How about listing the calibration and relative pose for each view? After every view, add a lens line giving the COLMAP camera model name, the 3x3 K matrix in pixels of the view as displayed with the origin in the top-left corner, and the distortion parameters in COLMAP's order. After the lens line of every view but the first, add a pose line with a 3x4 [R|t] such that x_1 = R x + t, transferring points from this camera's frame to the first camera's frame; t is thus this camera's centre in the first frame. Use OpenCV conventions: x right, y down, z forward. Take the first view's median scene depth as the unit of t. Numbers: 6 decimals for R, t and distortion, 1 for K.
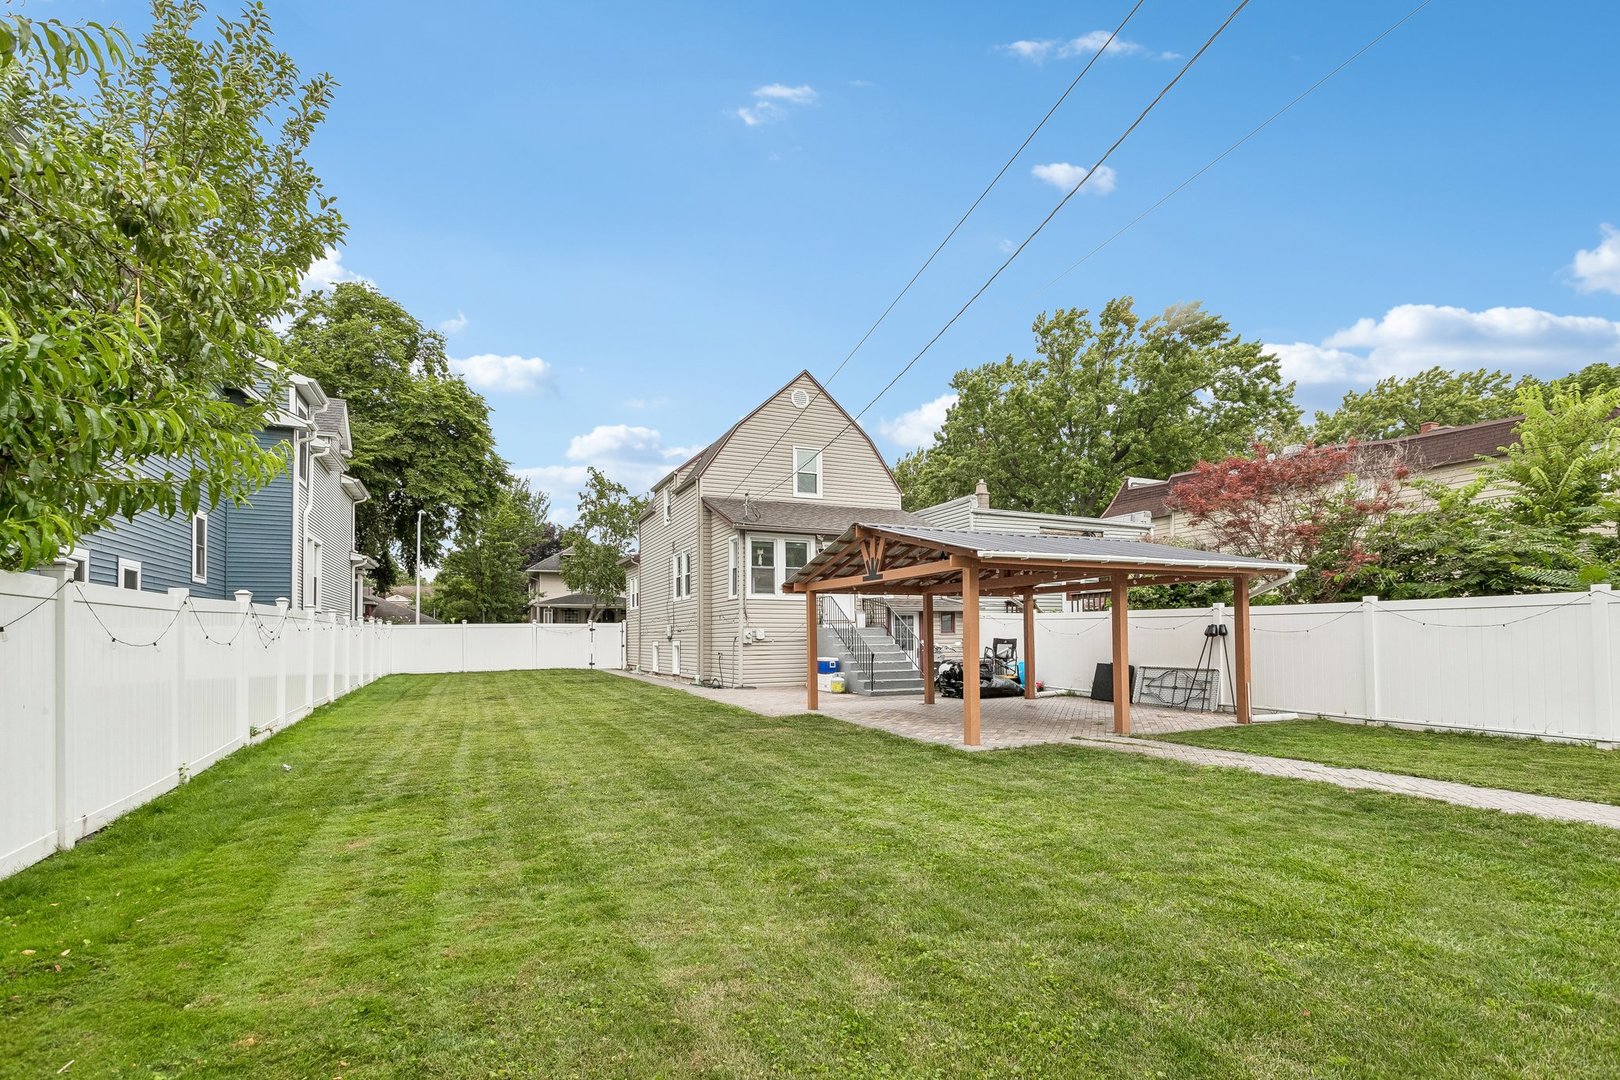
lens RADIAL K [[734.7, 0, 805.8], [0, 734.7, 612.4], [0, 0, 1]] dist [-0.001374, -0.000061]
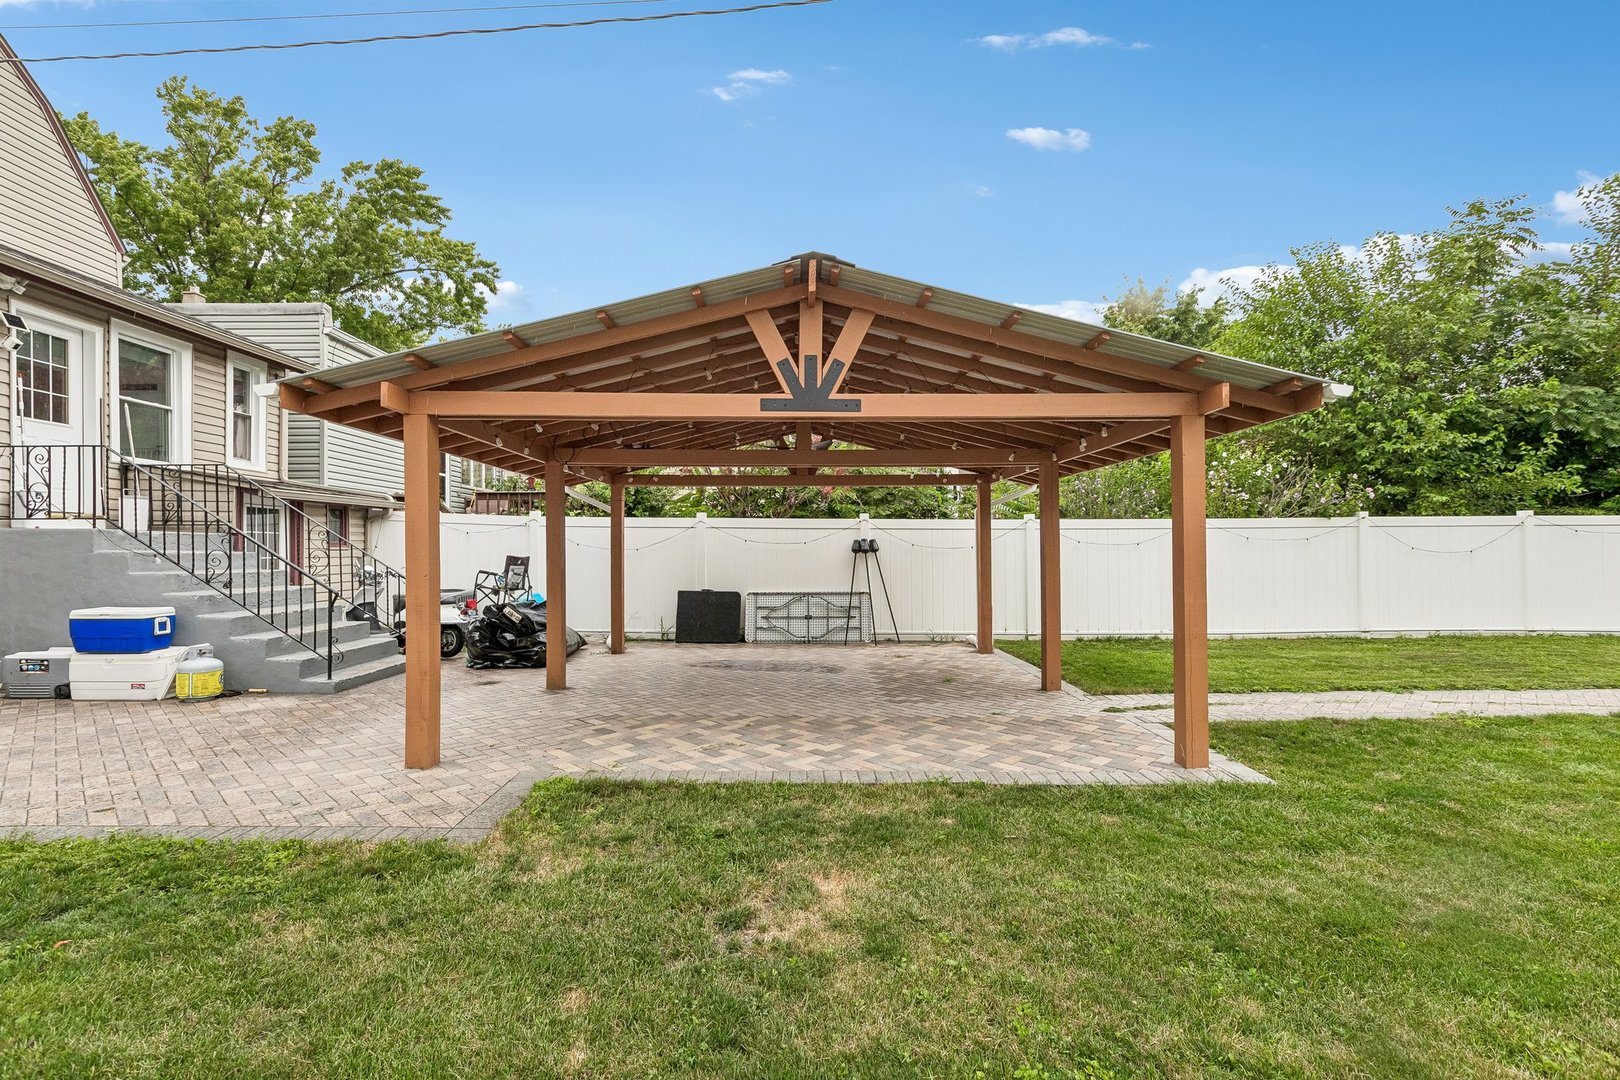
lens RADIAL K [[734.7, 0, 804.8], [0, 734.7, 537.0], [0, 0, 1]] dist [-0.001374, -0.000061]
pose [[0.387287, 0.024185, 0.921642, -0.232494], [-0.029712, 0.999464, -0.013741, 0.025837], [-0.921480, -0.022062, 0.387798, 0.684715]]
